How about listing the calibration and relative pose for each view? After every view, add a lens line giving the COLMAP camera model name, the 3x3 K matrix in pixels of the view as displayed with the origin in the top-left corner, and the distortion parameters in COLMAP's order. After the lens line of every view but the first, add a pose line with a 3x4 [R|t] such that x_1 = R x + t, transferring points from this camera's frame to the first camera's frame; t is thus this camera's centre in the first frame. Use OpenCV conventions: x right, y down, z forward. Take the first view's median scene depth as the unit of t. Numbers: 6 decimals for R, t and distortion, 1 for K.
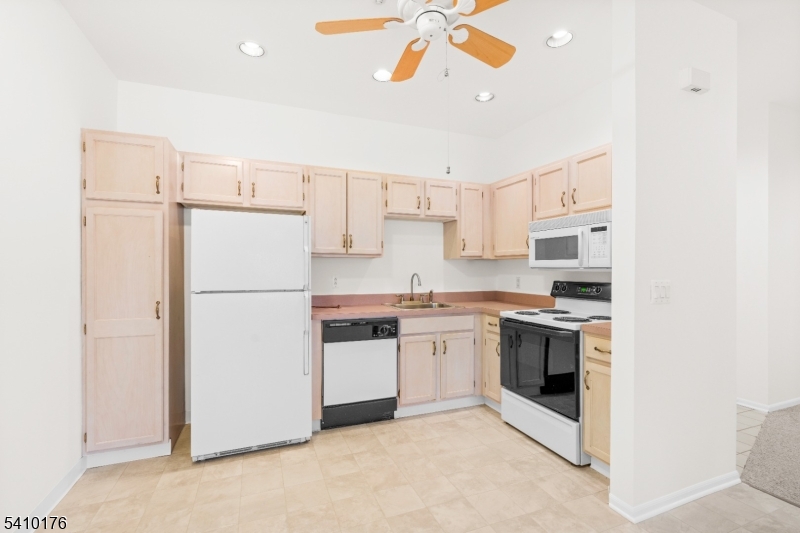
lens RADIAL K [[366.1, 0, 399.8], [0, 366.1, 269.0], [0, 0, 1]] dist [-0.010233, 0.000802]
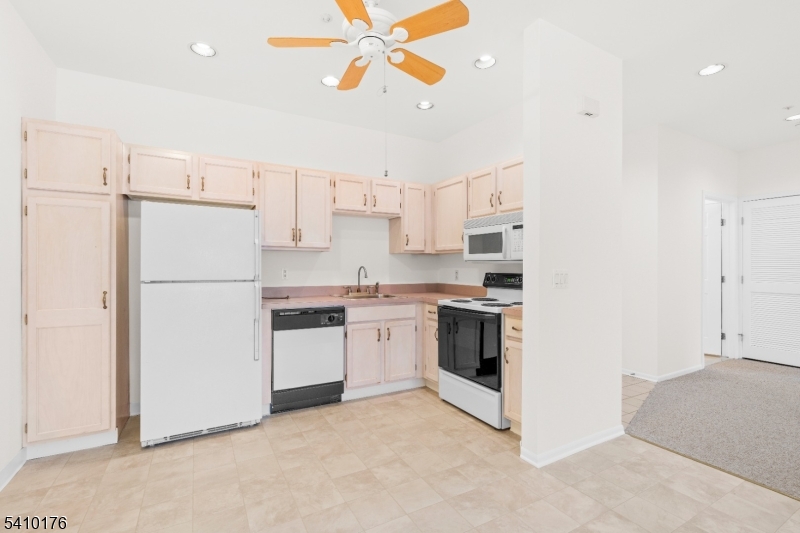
lens RADIAL K [[366.1, 0, 400.2], [0, 366.1, 266.3], [0, 0, 1]] dist [-0.010233, 0.000802]
pose [[0.991048, 0.001759, 0.133491, 0.016252], [-0.002031, 0.999996, 0.001899, 0.015574], [-0.133487, -0.002153, 0.991048, -0.112899]]
